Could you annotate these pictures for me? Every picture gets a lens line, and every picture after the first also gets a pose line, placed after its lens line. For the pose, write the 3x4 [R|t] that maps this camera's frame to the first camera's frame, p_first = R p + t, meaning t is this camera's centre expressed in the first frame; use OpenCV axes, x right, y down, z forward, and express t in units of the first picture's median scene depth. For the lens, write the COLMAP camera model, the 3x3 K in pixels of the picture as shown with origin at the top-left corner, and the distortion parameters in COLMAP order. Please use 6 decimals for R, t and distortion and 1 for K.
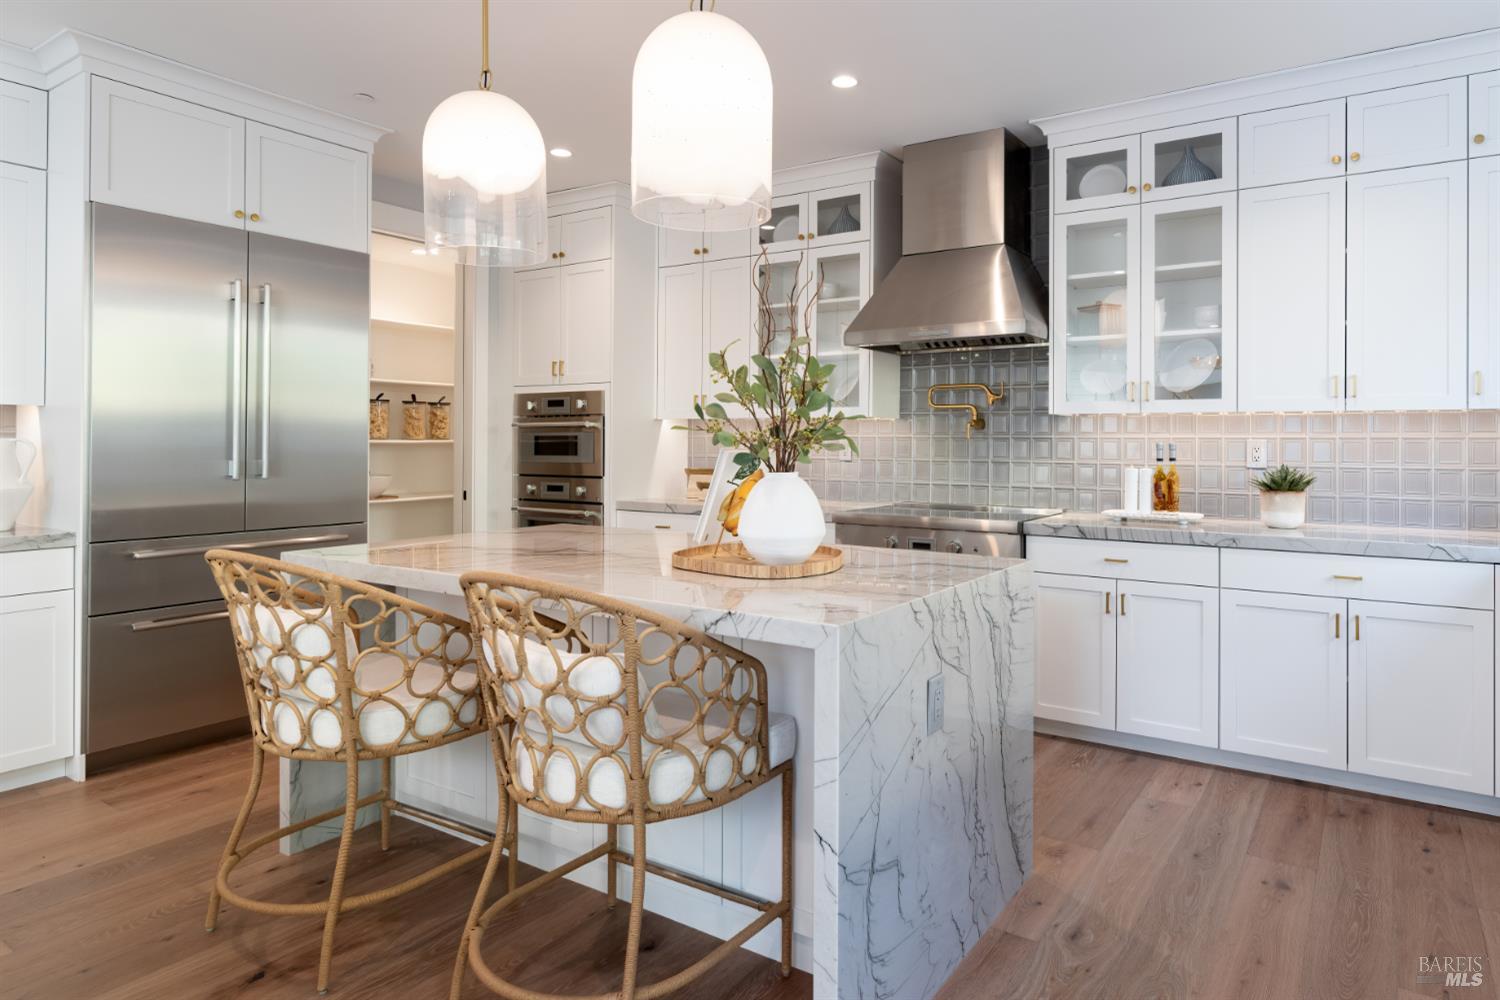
lens RADIAL K [[920.5, 0, 798.6], [0, 920.5, 433.4], [0, 0, 1]] dist [0.004890, 0.001099]
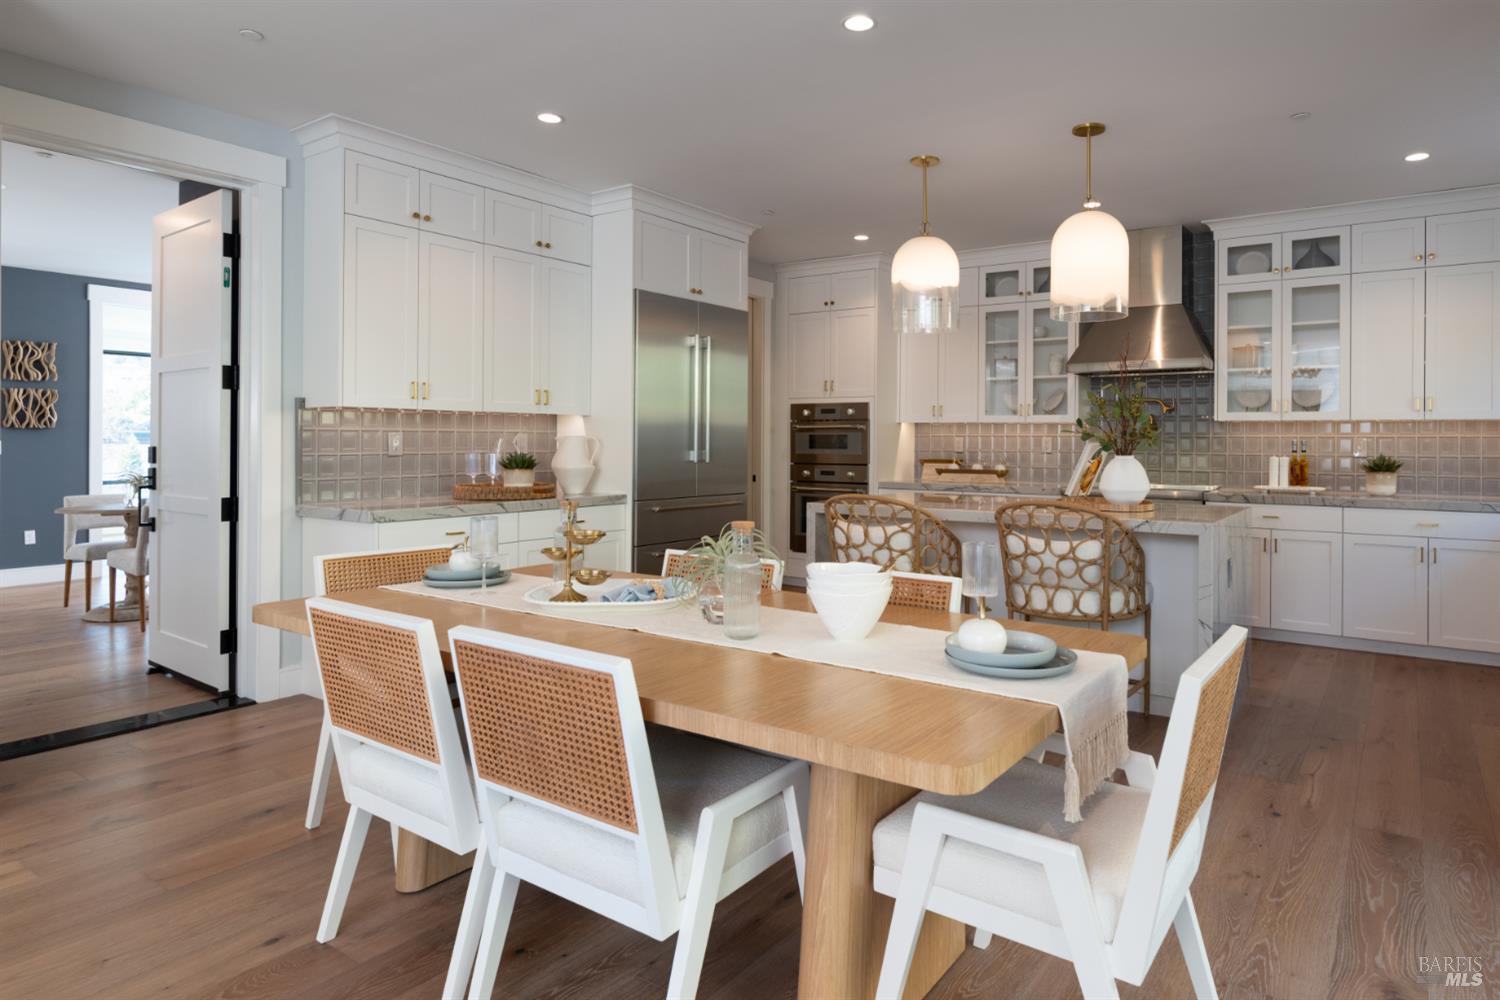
lens RADIAL K [[920.5, 0, 799.8], [0, 920.5, 433.4], [0, 0, 1]] dist [0.004890, 0.001099]
pose [[0.999859, 0.001048, -0.016737, -0.385572], [-0.001025, 0.999999, 0.001340, -0.001697], [0.016739, -0.001322, 0.999859, -0.508467]]
